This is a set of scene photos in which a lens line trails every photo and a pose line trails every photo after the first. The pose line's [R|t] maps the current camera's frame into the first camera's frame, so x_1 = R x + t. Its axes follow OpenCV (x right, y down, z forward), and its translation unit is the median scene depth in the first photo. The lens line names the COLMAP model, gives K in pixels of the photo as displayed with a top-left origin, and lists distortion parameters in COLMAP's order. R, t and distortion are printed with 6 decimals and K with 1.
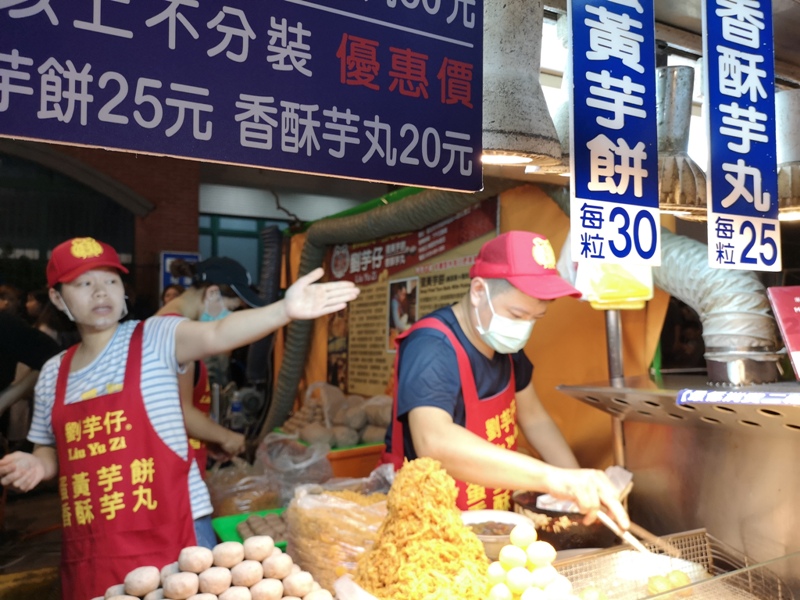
lens RADIAL K [[616.9, 0, 400.0], [0, 616.9, 300.0], [0, 0, 1]] dist [-0.004646, -0.001466]
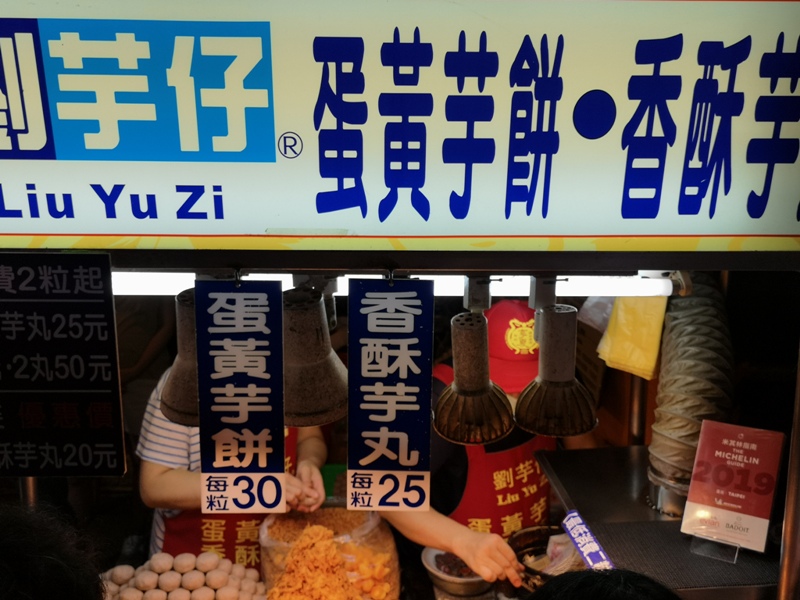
lens RADIAL K [[805.0, 0, 400.0], [0, 805.0, 300.0], [0, 0, 1]] dist [0.037152, -0.039651]
pose [[0.900879, 0.108973, -0.420170, 1.377100], [-0.002035, 0.969024, 0.246958, -0.973525], [0.434066, -0.221624, 0.873195, -0.365258]]
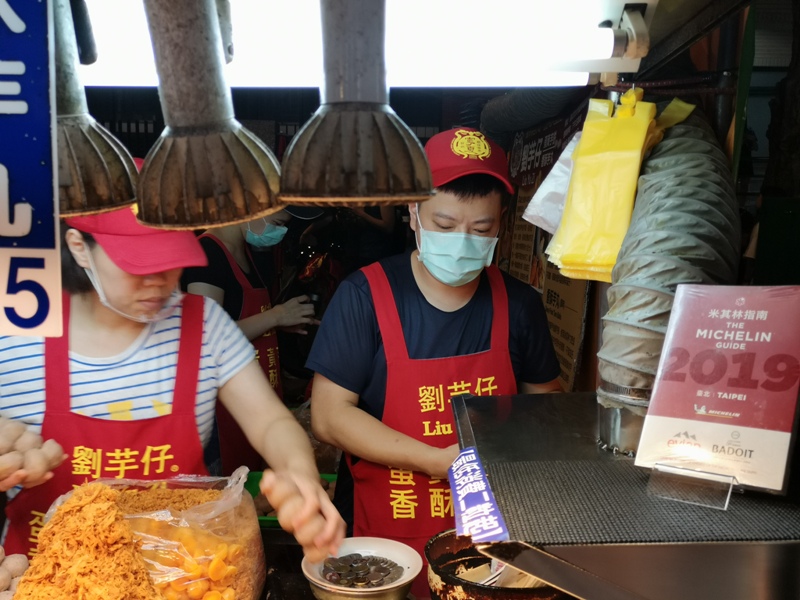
lens RADIAL K [[805.0, 0, 400.0], [0, 805.0, 300.0], [0, 0, 1]] dist [0.037152, -0.039651]
pose [[0.872817, 0.078250, -0.481733, 1.477429], [-0.000653, 0.987249, 0.159180, -0.237876], [0.488047, -0.138621, 0.861739, 0.575959]]
